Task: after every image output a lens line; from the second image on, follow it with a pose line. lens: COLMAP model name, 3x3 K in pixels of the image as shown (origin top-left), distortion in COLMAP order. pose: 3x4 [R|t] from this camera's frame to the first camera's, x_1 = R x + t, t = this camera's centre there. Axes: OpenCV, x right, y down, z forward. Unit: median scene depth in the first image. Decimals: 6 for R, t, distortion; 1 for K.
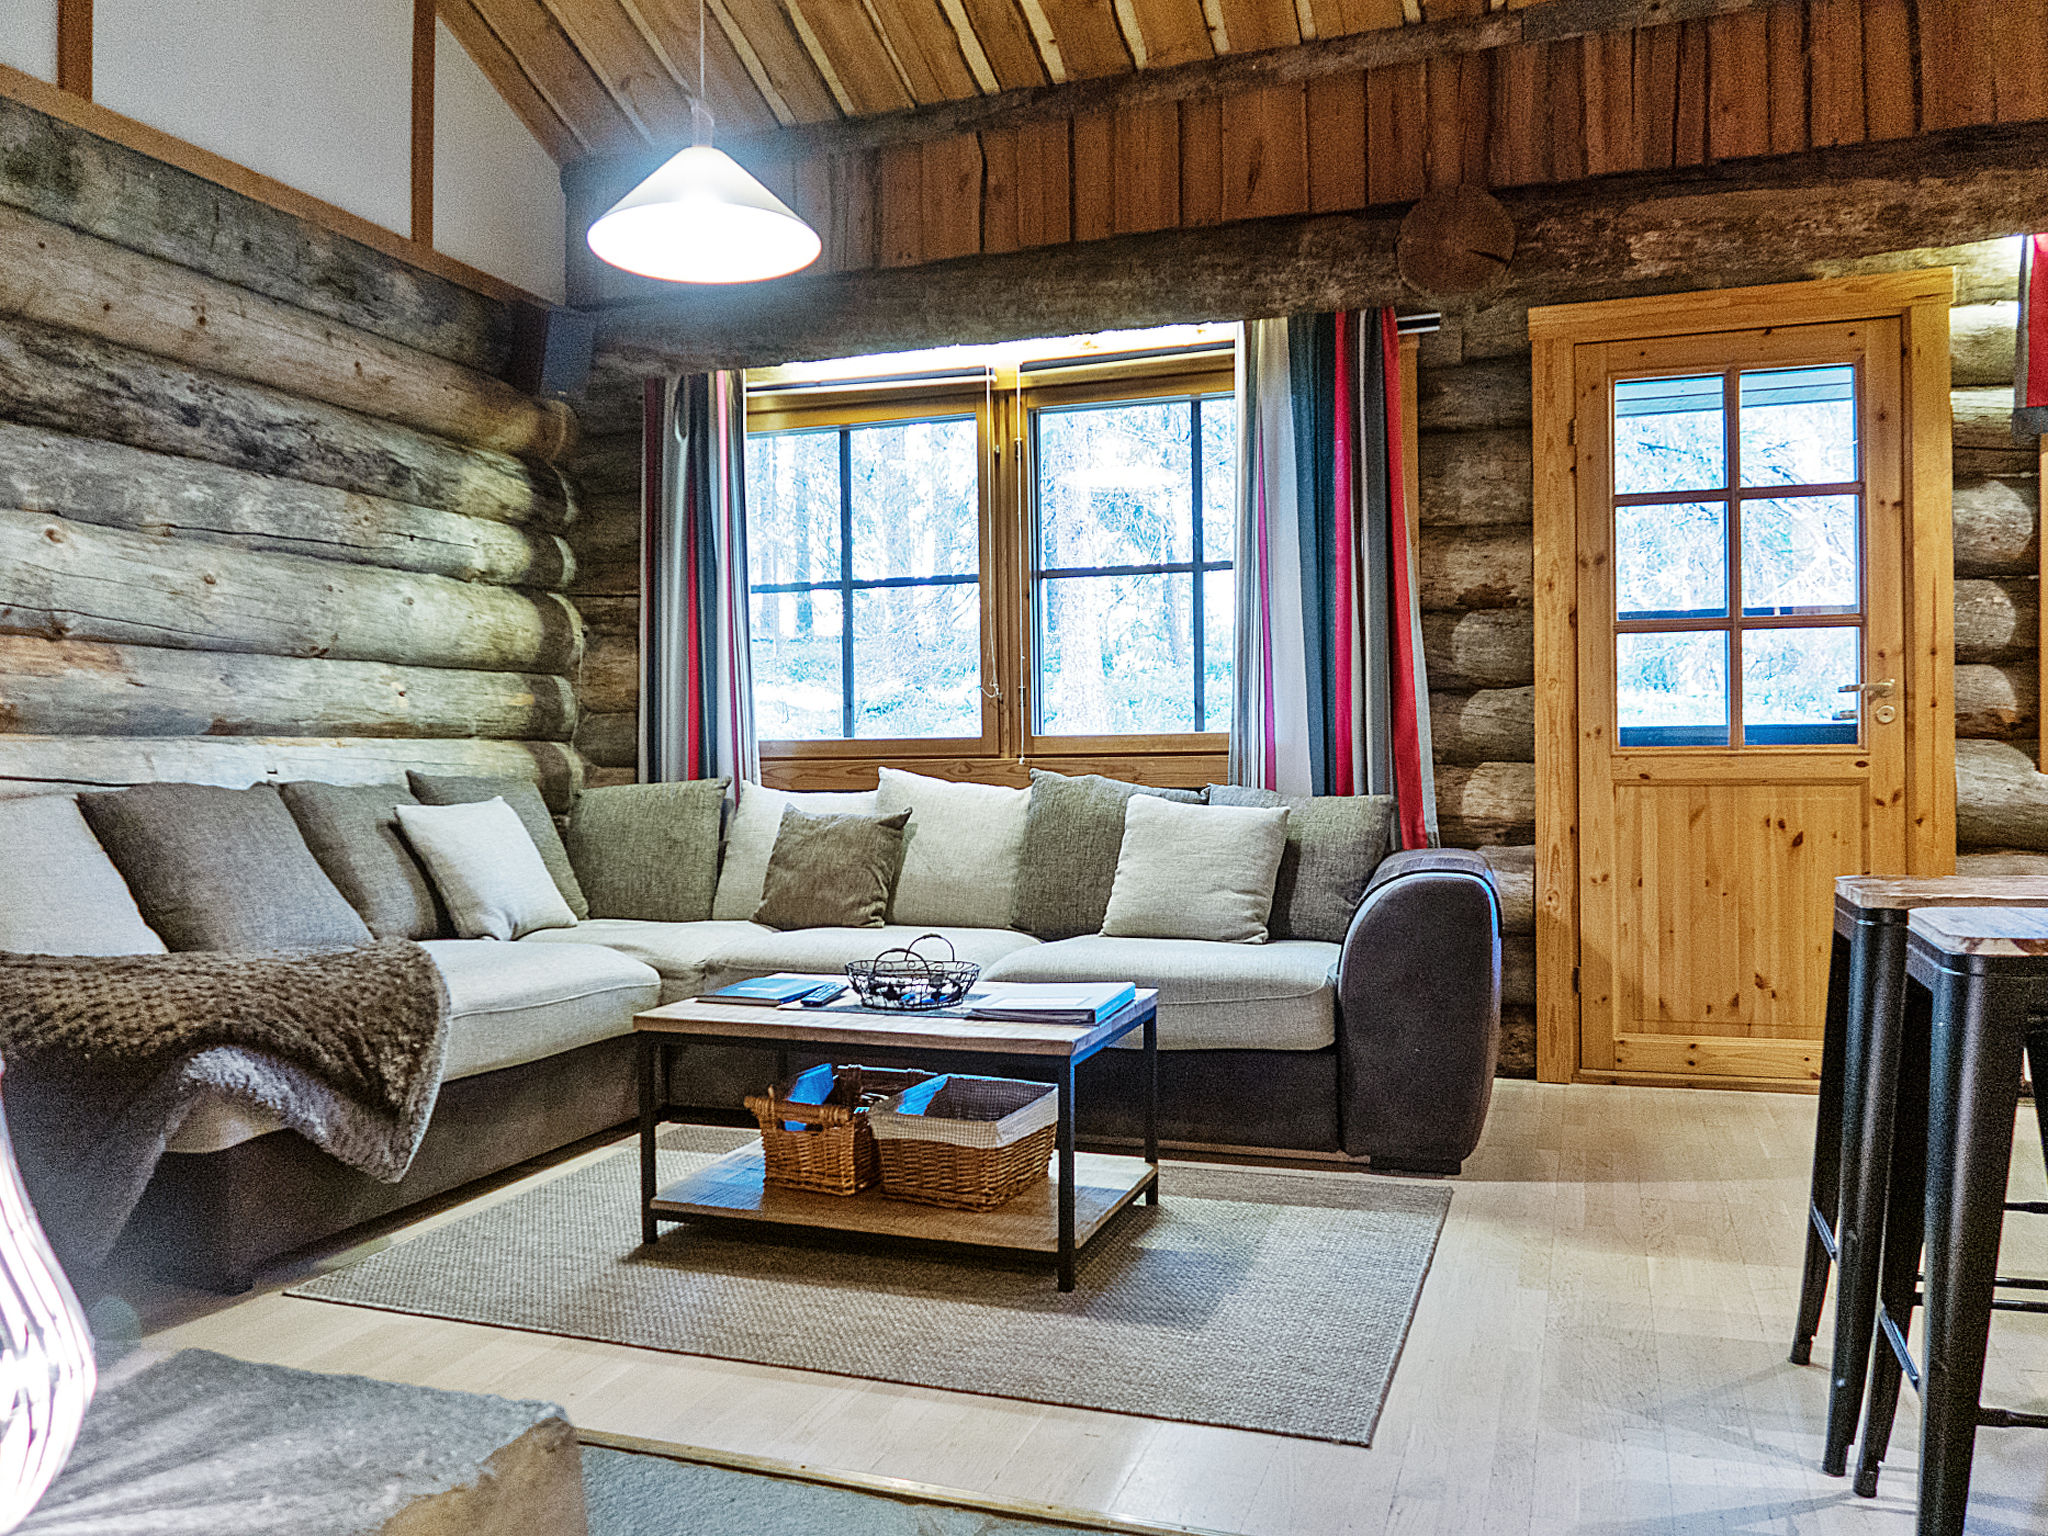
lens RADIAL K [[1617.1, 0, 1028.2], [0, 1617.1, 759.7], [0, 0, 1]] dist [-0.013617, 0.002882]
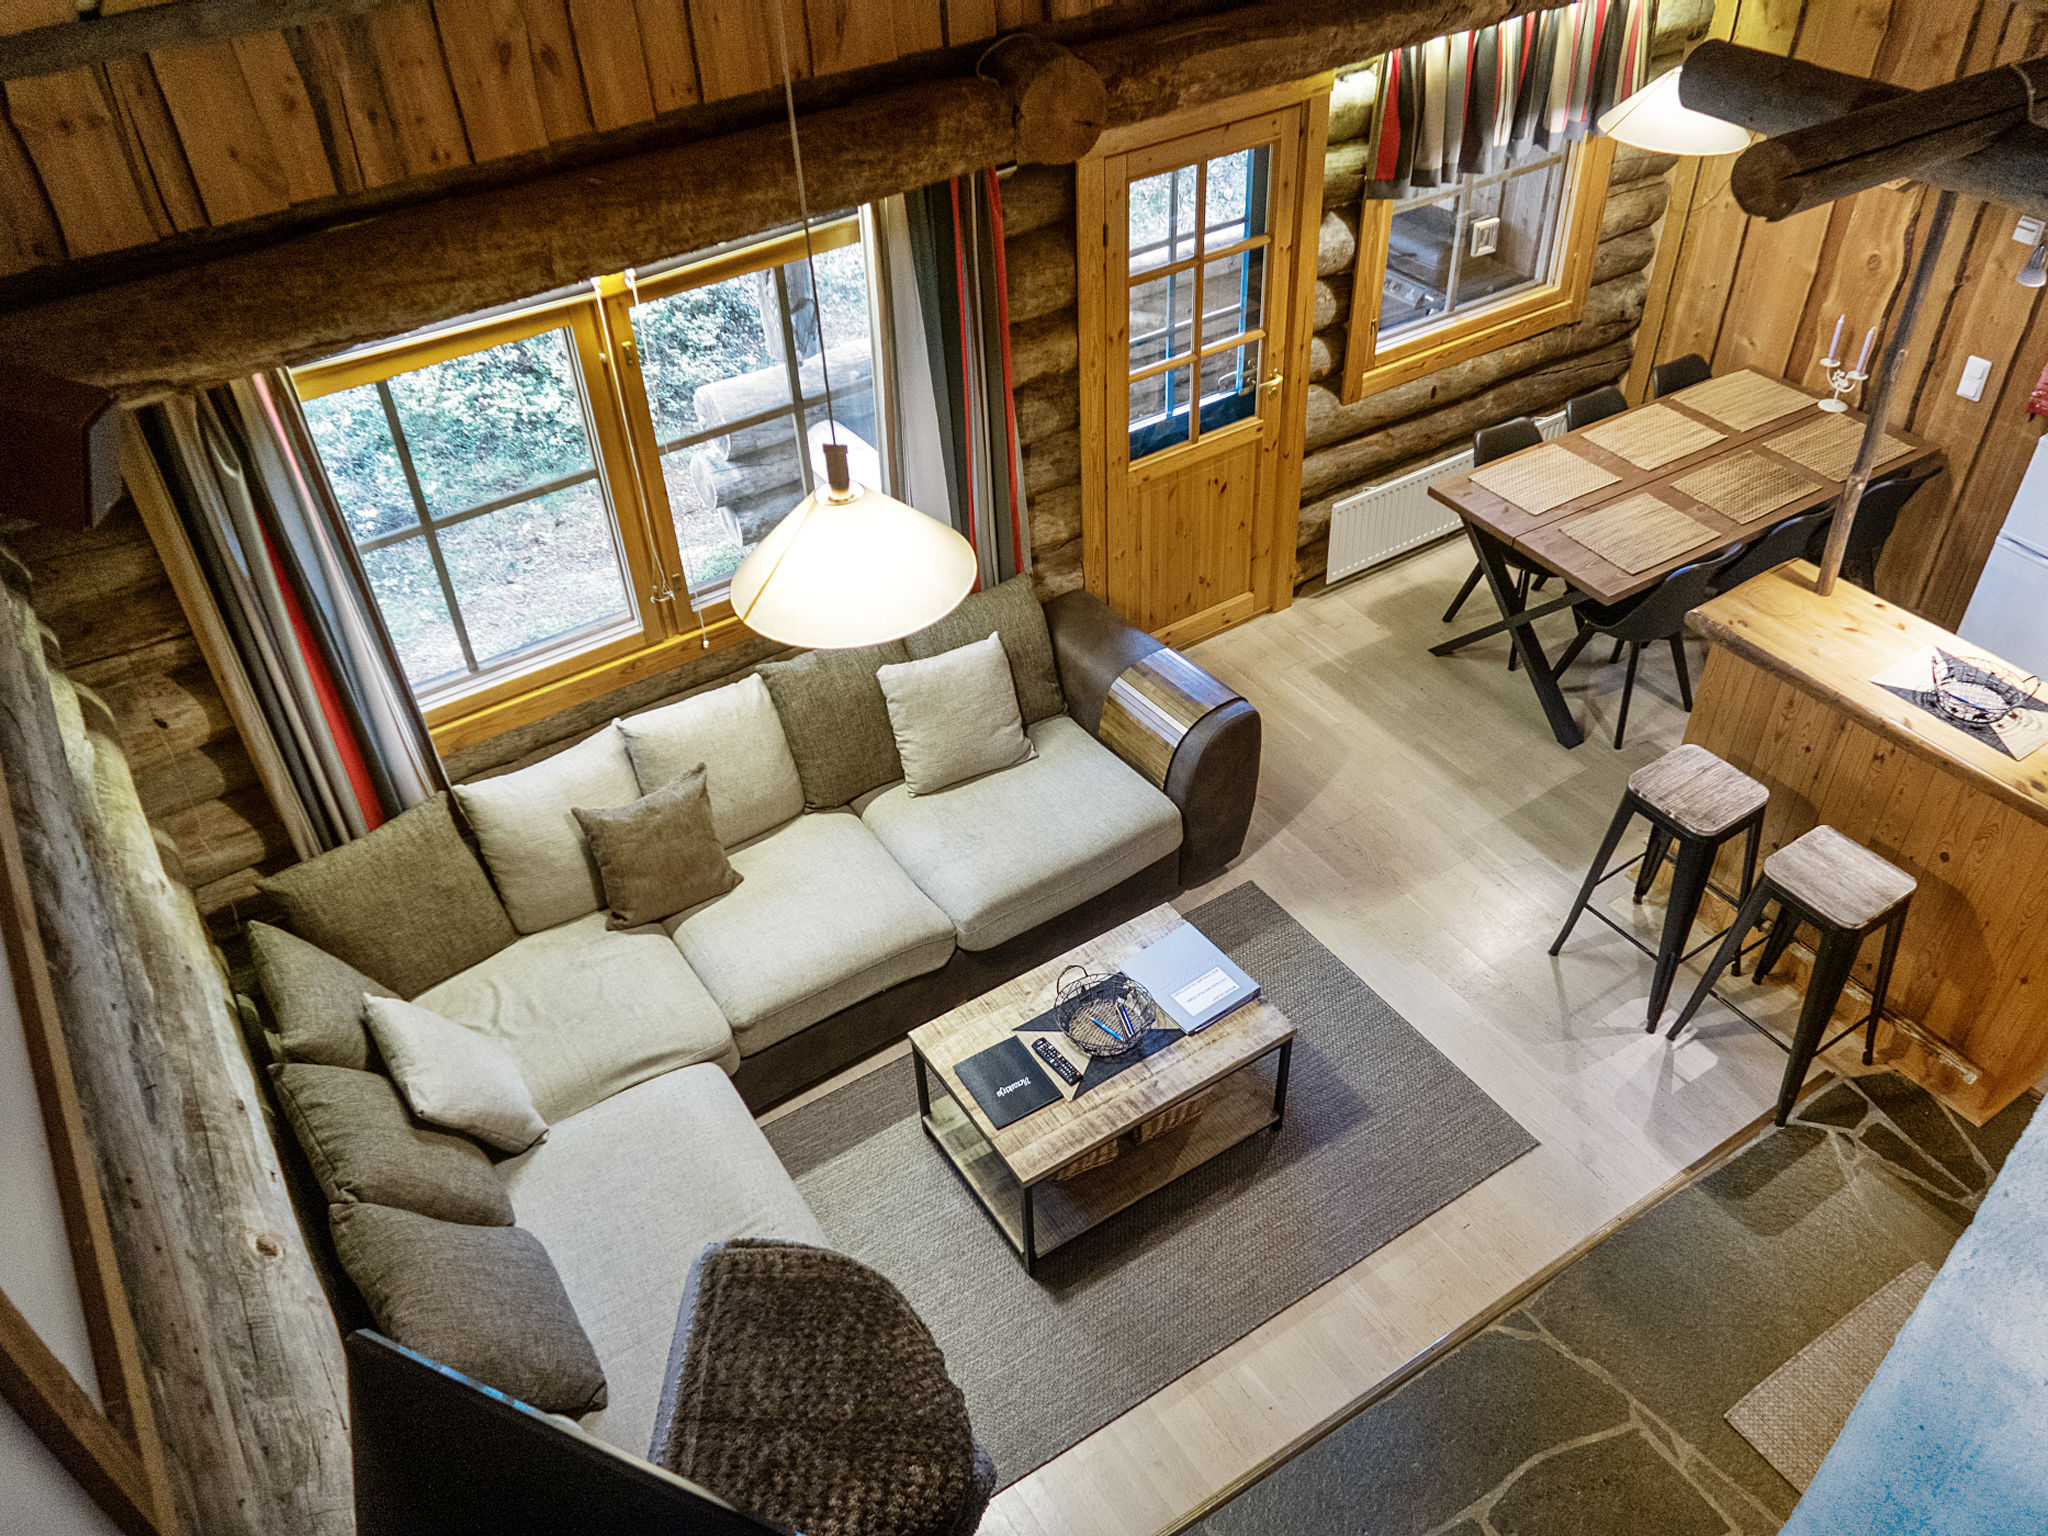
lens RADIAL K [[1570.2, 0, 1024.0], [0, 1570.2, 768.0], [0, 0, 1]] dist [-0.027847, 0.017749]
pose [[0.611965, -0.518812, 0.596937, -0.569332], [0.036919, 0.772687, 0.633712, -0.621259], [-0.790023, -0.365771, 0.492011, 0.347229]]
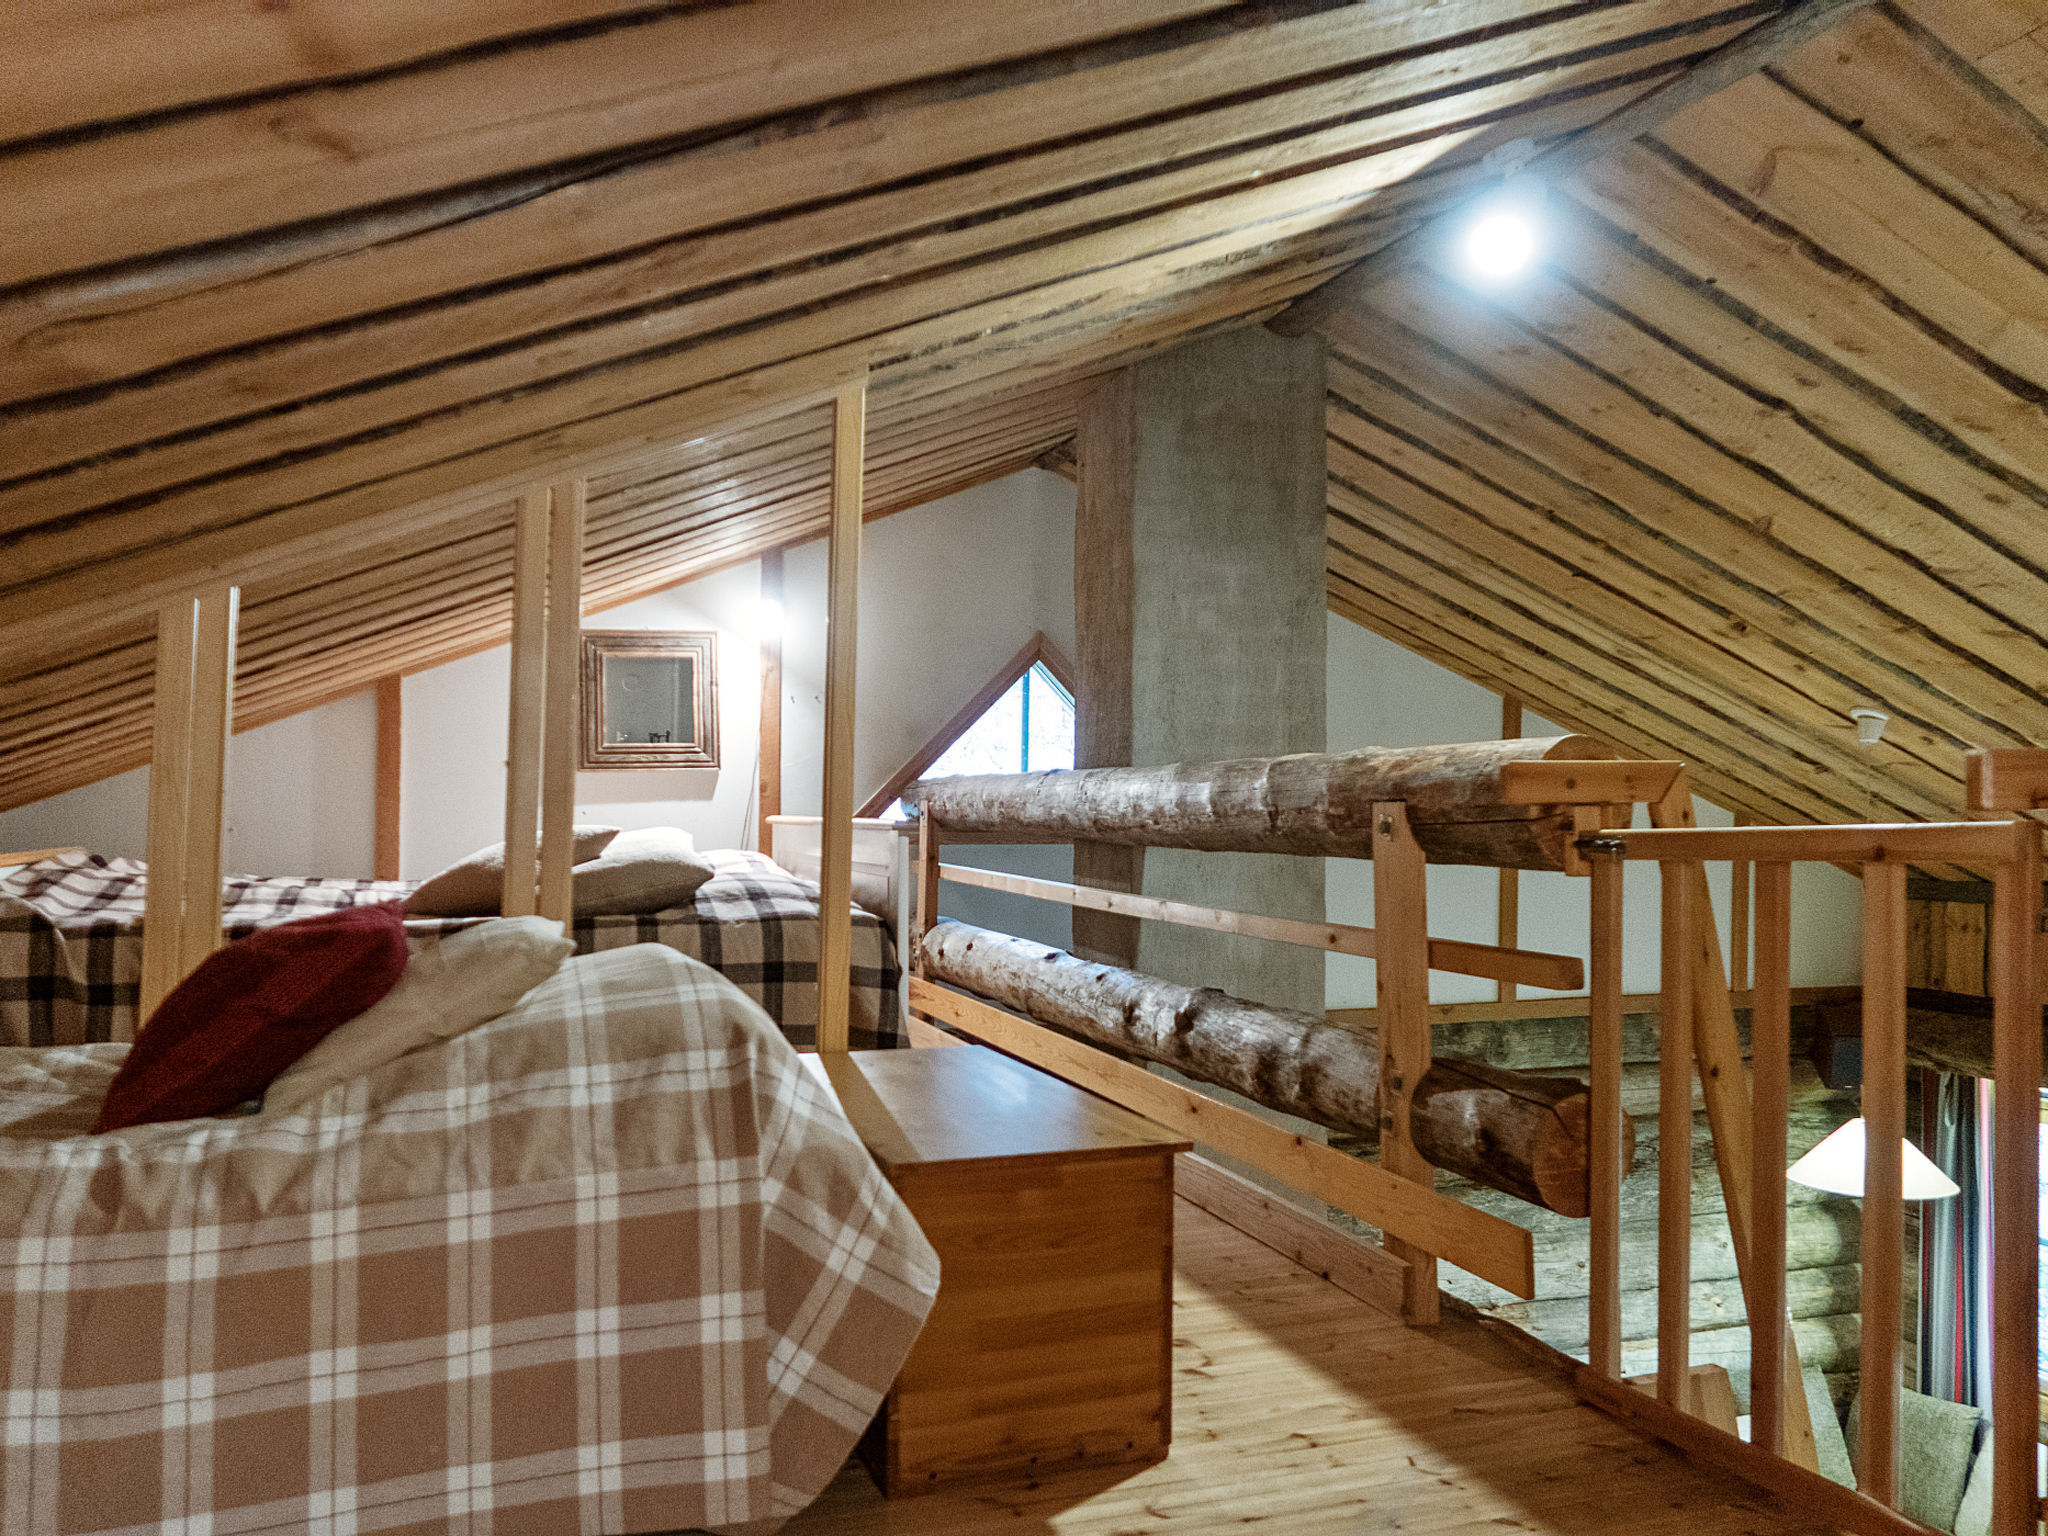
lens RADIAL K [[1617.1, 0, 1028.2], [0, 1617.1, 759.7], [0, 0, 1]] dist [-0.013617, 0.002882]
pose [[0.626359, 0.005274, -0.779517, 0.361916], [-0.019895, 0.999760, -0.009222, -0.528157], [0.779281, 0.021285, 0.626314, -0.412009]]
